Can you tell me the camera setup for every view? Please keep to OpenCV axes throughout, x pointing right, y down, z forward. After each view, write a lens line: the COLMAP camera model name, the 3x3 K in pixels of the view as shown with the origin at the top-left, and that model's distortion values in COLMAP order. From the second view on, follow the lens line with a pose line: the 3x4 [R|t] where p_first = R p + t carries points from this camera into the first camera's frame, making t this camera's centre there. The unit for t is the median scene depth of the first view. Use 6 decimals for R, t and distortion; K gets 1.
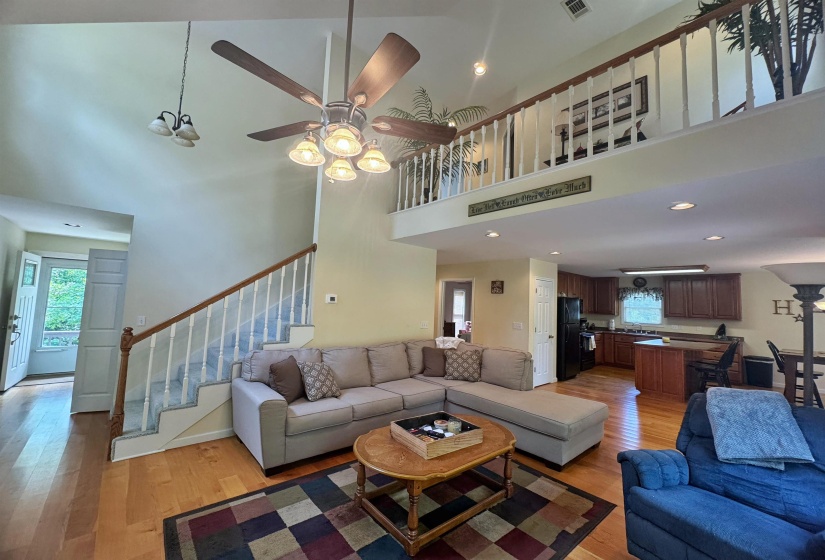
lens RADIAL K [[339.8, 0, 419.6], [0, 339.8, 280.3], [0, 0, 1]] dist [-0.003703, -0.000380]
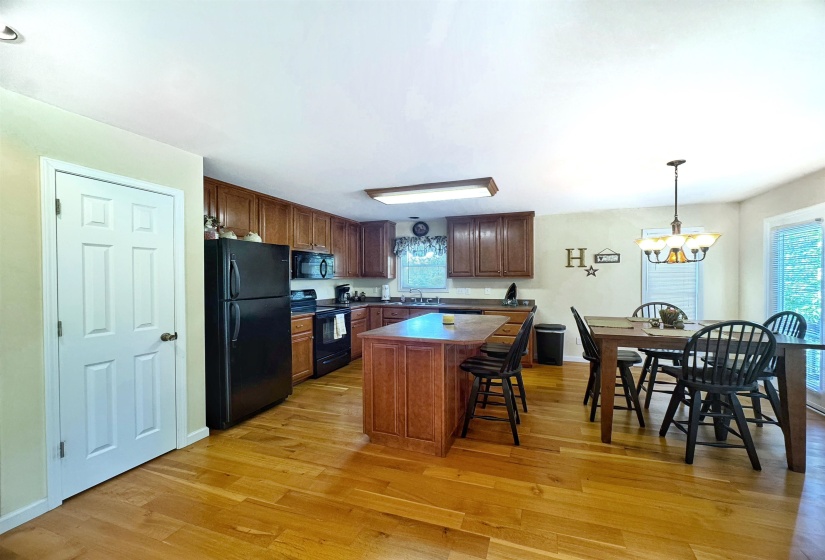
lens RADIAL K [[339.8, 0, 419.6], [0, 339.8, 280.3], [0, 0, 1]] dist [-0.003703, -0.000380]
pose [[0.898821, -0.047328, 0.435754, 0.418474], [0.007633, 0.995693, 0.092400, 0.056280], [-0.438250, -0.079725, 0.895310, 0.459537]]
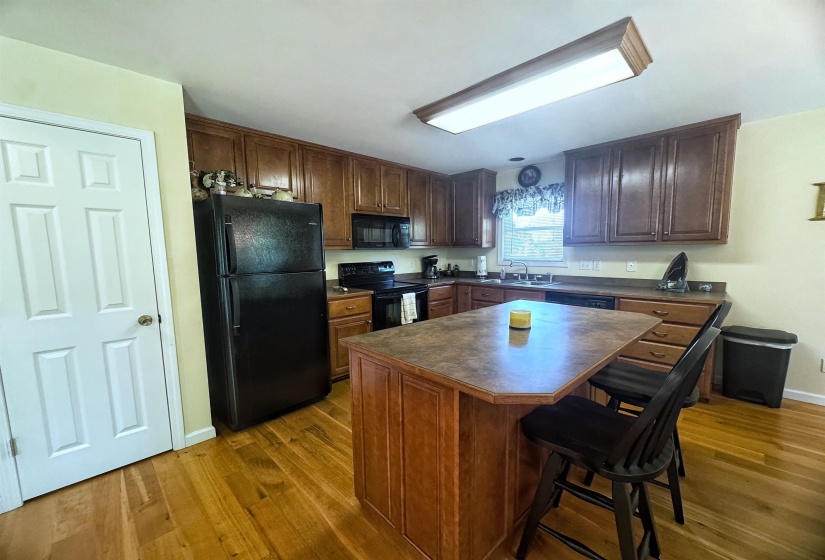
lens RADIAL K [[323.6, 0, 434.4], [0, 323.6, 288.0], [0, 0, 1]] dist [-0.002686, -0.000271]
pose [[0.997655, -0.057202, 0.037591, 0.595059], [0.049013, 0.980363, 0.191016, 0.082438], [-0.047779, -0.188726, 0.980867, 0.638582]]
